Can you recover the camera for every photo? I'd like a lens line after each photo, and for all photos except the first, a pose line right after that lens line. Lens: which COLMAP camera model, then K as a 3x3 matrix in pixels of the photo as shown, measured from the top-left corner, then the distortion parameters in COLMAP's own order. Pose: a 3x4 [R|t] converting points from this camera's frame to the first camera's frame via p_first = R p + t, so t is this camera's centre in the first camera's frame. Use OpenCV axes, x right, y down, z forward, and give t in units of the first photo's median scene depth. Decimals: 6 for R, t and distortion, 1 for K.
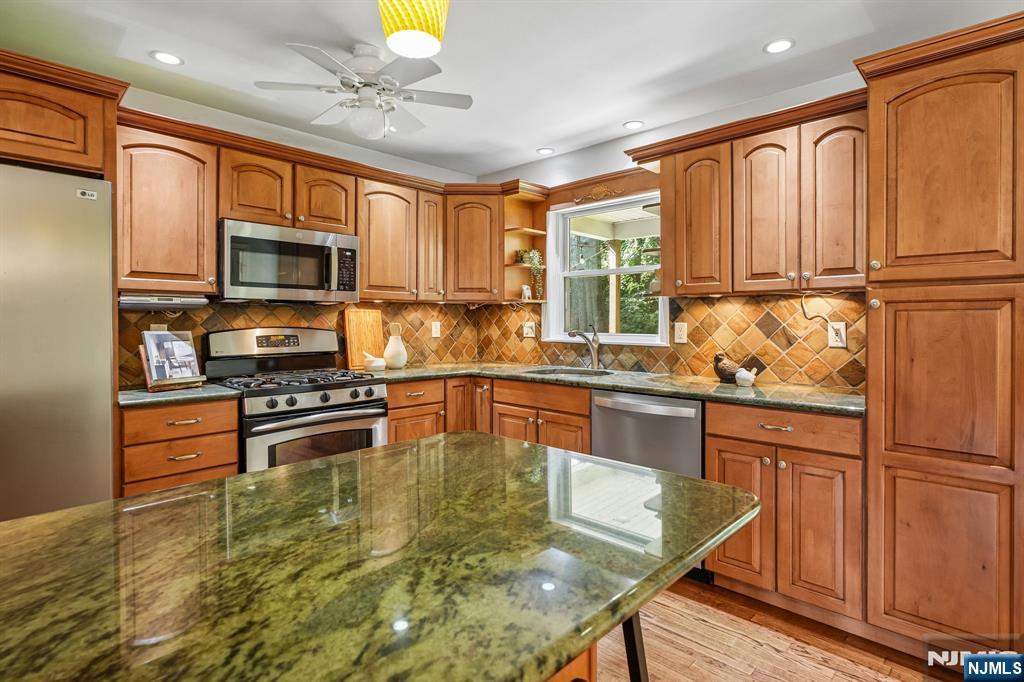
lens RADIAL K [[519.7, 0, 511.9], [0, 519.7, 322.0], [0, 0, 1]] dist [-0.005366, 0.000093]
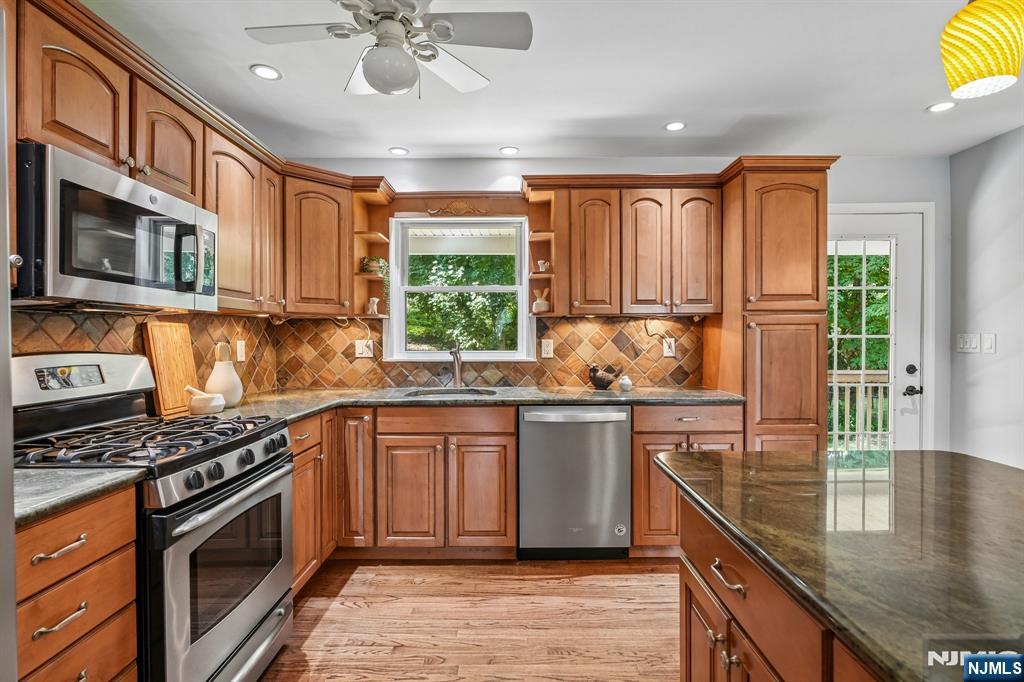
lens RADIAL K [[507.7, 0, 514.2], [0, 507.7, 338.8], [0, 0, 1]] dist [-0.006166, 0.001108]
pose [[0.721397, -0.005981, 0.692496, -0.491901], [0.006256, 0.999978, 0.002119, -0.002893], [-0.692494, 0.002803, 0.721418, 0.271680]]
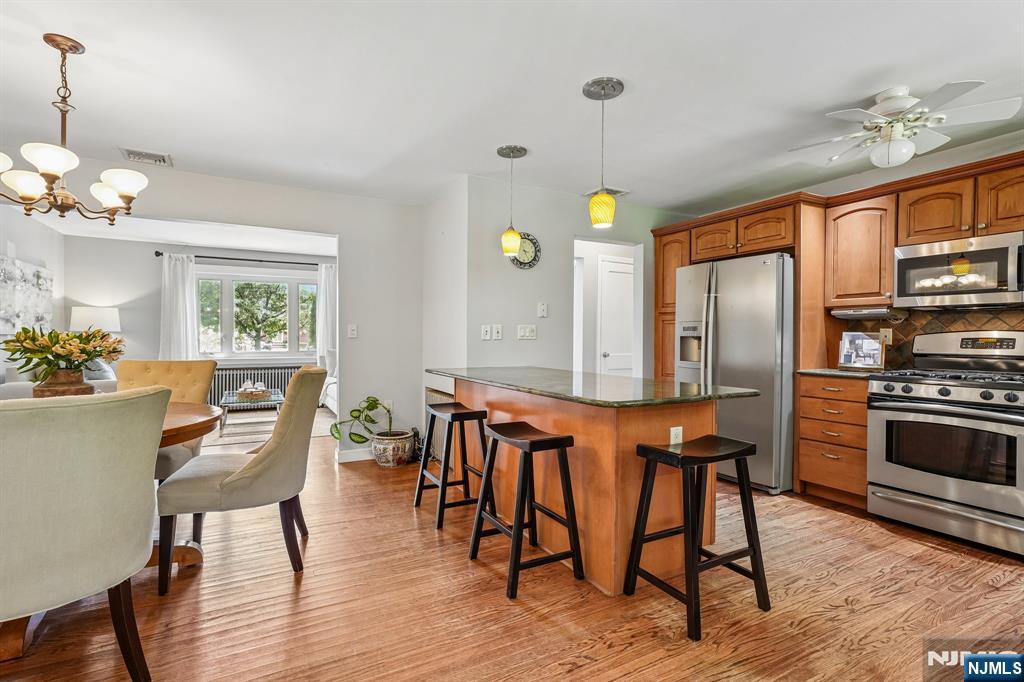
lens RADIAL K [[462.8, 0, 548.8], [0, 462.8, 343.0], [0, 0, 1]] dist [-0.006325, -0.000262]
pose [[-0.223422, 0.011691, -0.974652, 0.687599], [-0.009137, 0.999859, 0.014087, 0.031278], [0.974679, 0.012053, -0.223284, 0.352590]]
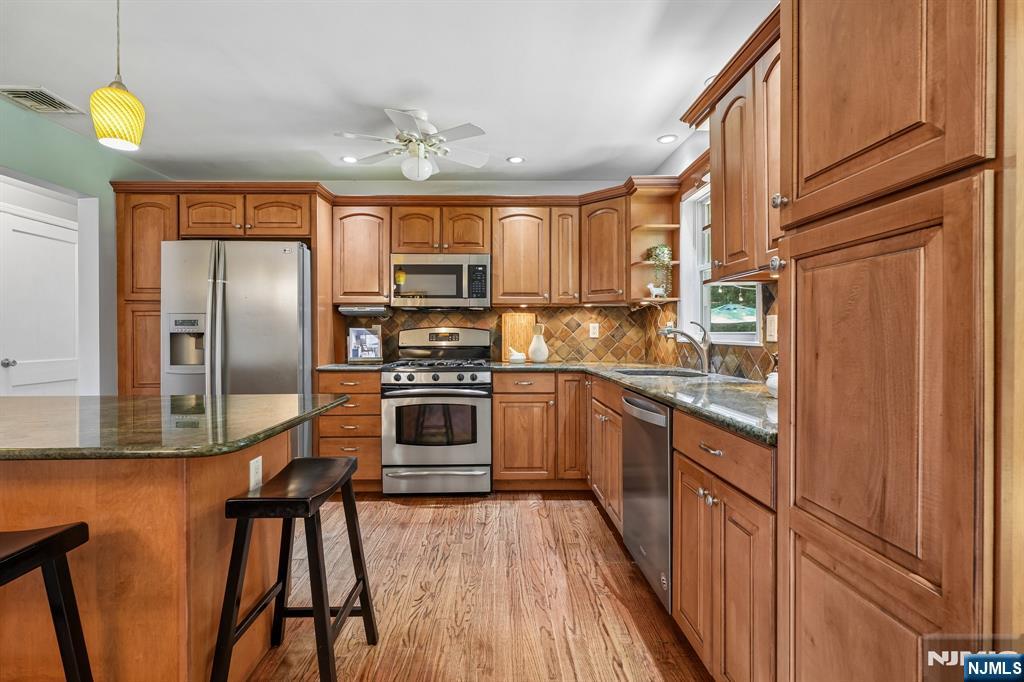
lens RADIAL K [[462.8, 0, 504.2], [0, 462.8, 335.2], [0, 0, 1]] dist [-0.006325, -0.000262]
pose [[0.709894, 0.000571, -0.704308, 0.539664], [-0.000123, 1.000000, 0.000687, 0.031477], [0.704308, -0.000401, 0.709894, 0.241118]]
